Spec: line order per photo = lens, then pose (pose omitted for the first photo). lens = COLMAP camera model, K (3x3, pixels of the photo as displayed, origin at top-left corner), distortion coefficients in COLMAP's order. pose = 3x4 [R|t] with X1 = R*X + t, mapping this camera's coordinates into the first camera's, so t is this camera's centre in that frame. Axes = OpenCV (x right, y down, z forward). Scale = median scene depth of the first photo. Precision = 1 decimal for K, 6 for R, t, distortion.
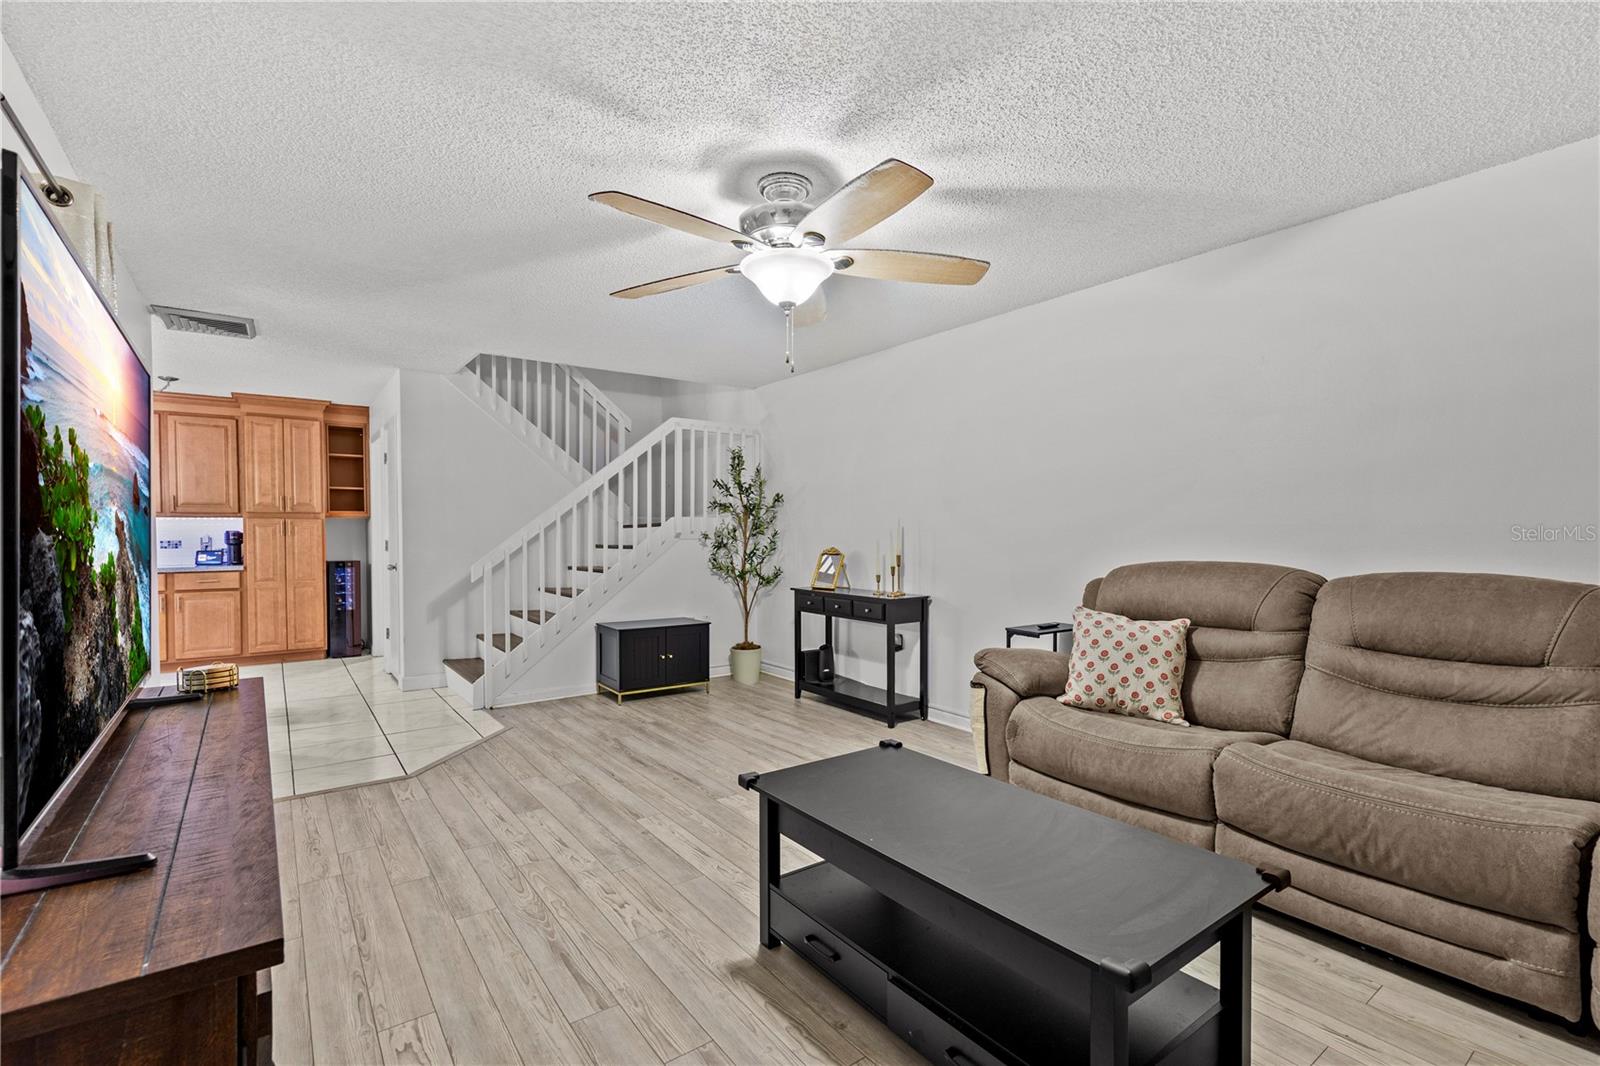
lens RADIAL K [[726.4, 0, 814.6], [0, 726.4, 543.2], [0, 0, 1]] dist [0.006766, -0.001033]
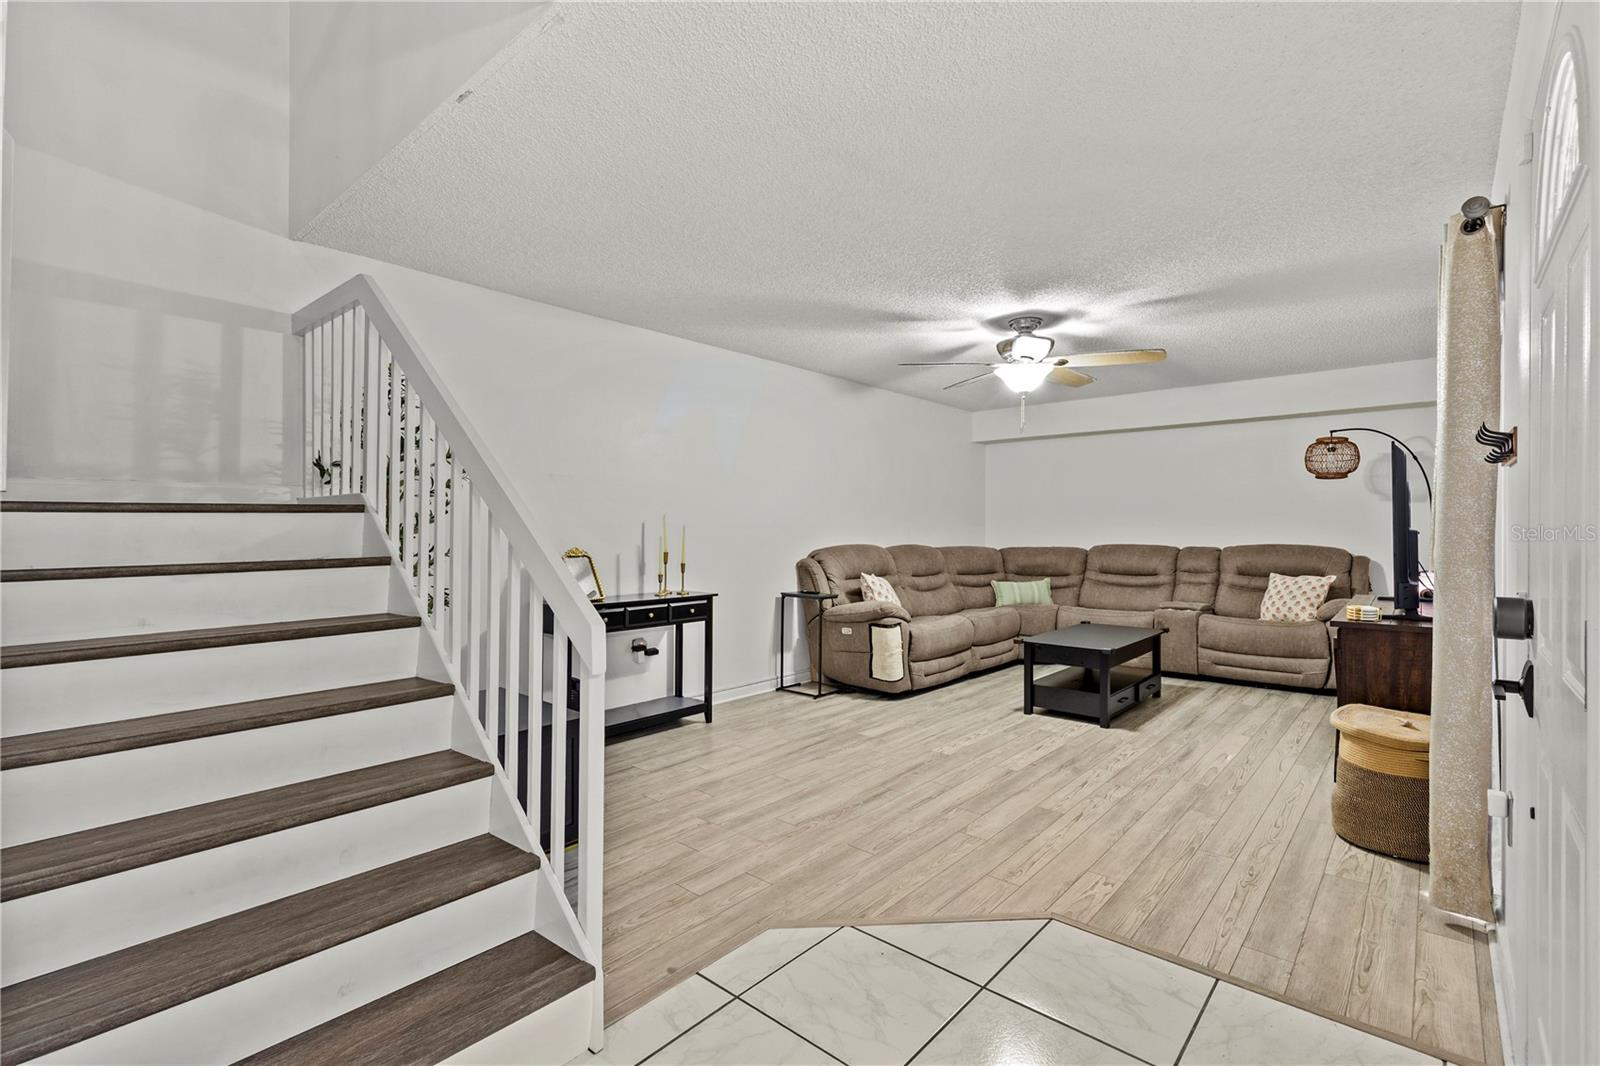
lens RADIAL K [[726.4, 0, 799.0], [0, 726.4, 523.8], [0, 0, 1]] dist [0.006766, -0.001033]
pose [[-0.203454, 0.008033, 0.979052, -0.873254], [0.016072, 0.999859, -0.004864, -0.015143], [-0.978953, 0.014745, -0.203555, 1.032230]]
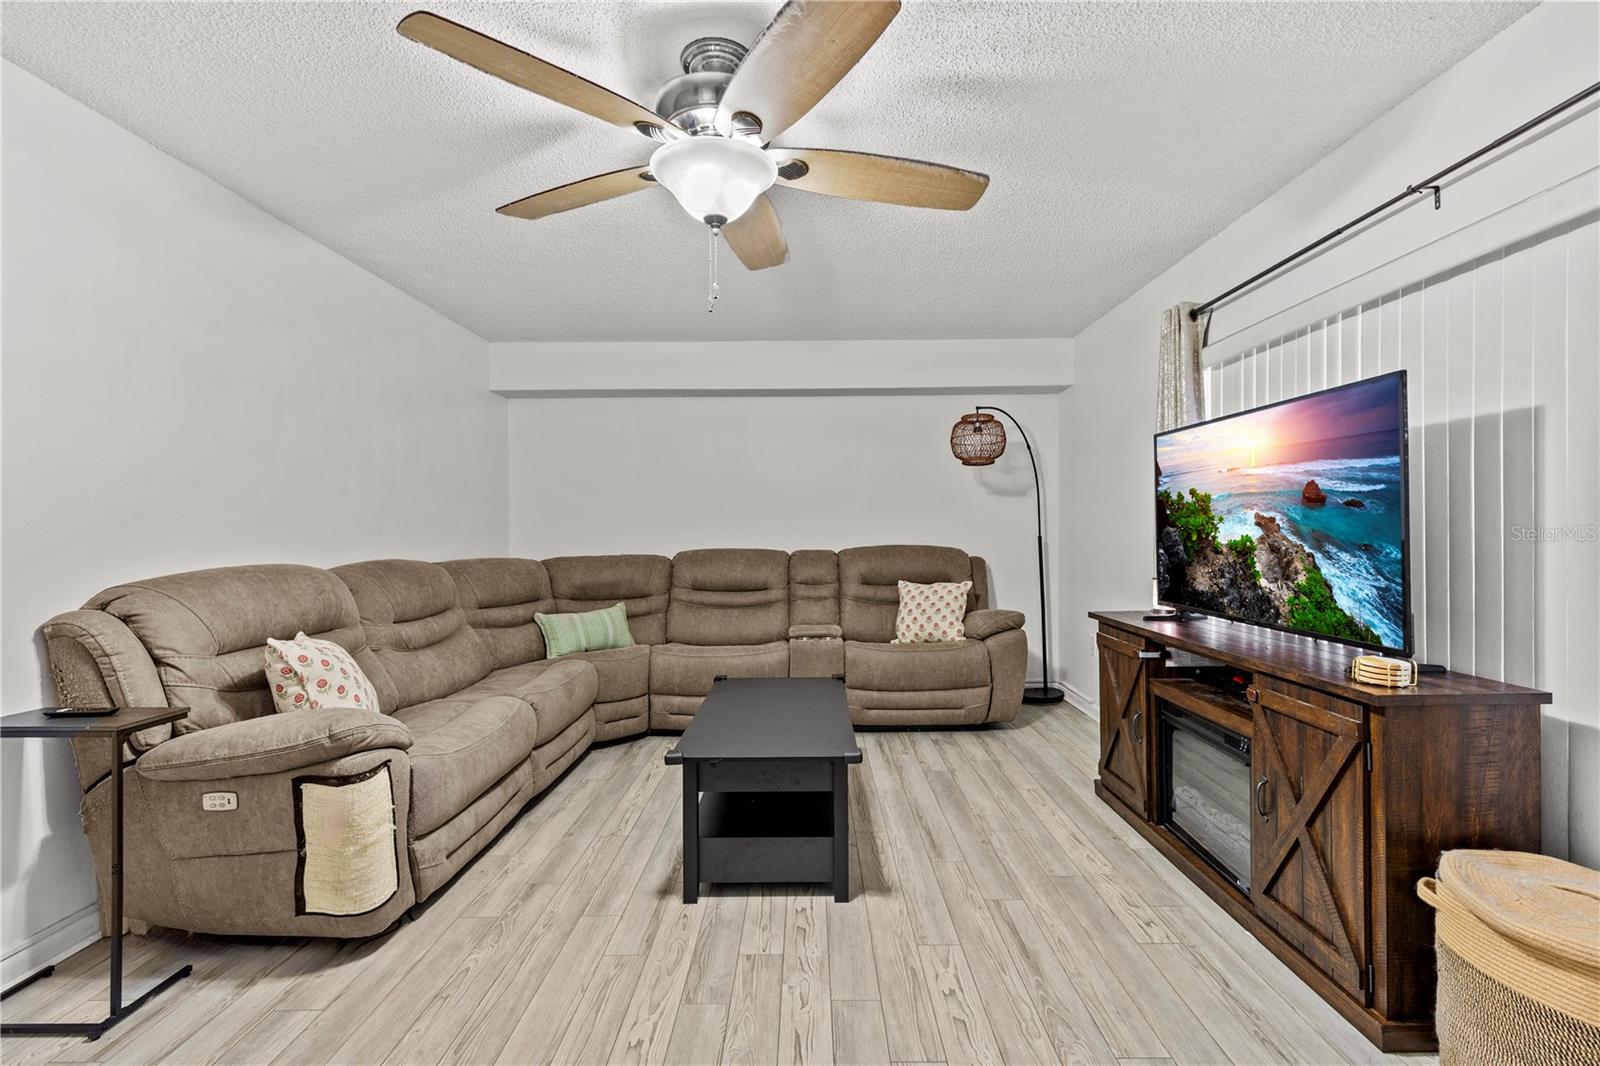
lens RADIAL K [[726.4, 0, 811.7], [0, 726.4, 524.9], [0, 0, 1]] dist [0.006766, -0.001033]
pose [[-0.802731, 0.010390, 0.596251, -0.312081], [0.018621, 0.999797, 0.007647, -0.010882], [-0.596050, 0.017241, -0.802762, 0.864511]]
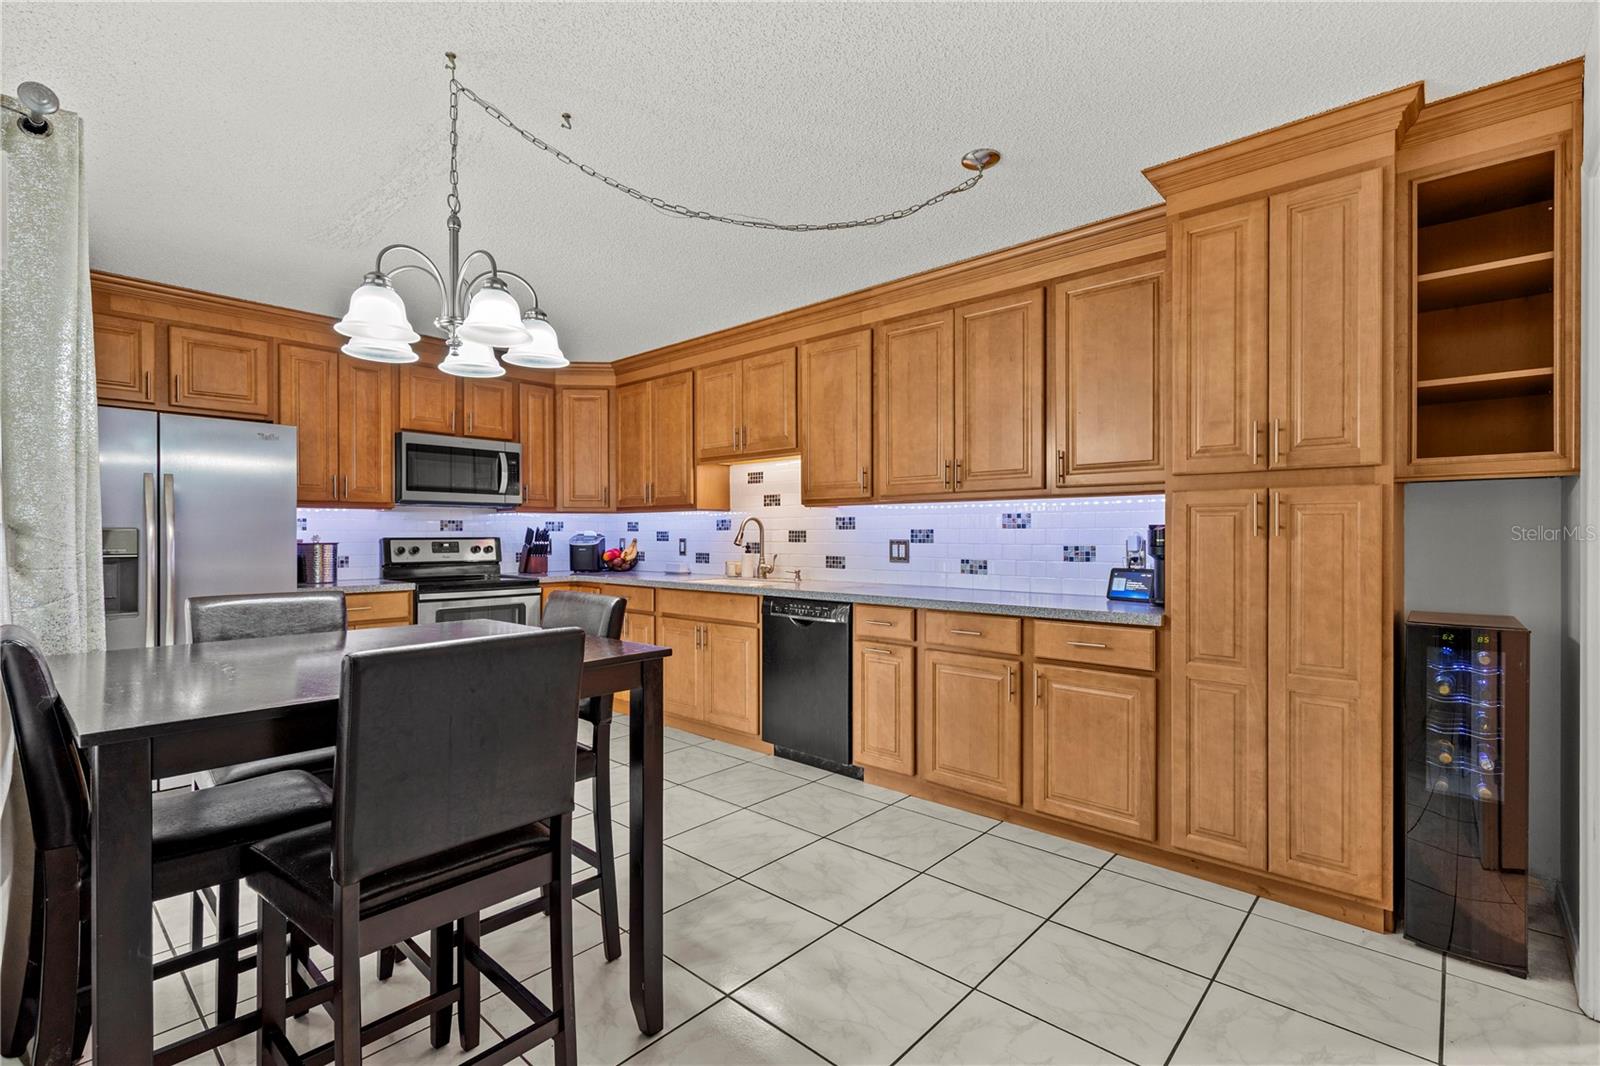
lens RADIAL K [[726.4, 0, 798.4], [0, 726.4, 539.6], [0, 0, 1]] dist [0.006766, -0.001033]
pose [[0.189698, 0.012159, -0.981767, -0.615941], [-0.011609, 0.999881, 0.010140, -0.014579], [0.981774, 0.009474, 0.189817, 1.025410]]
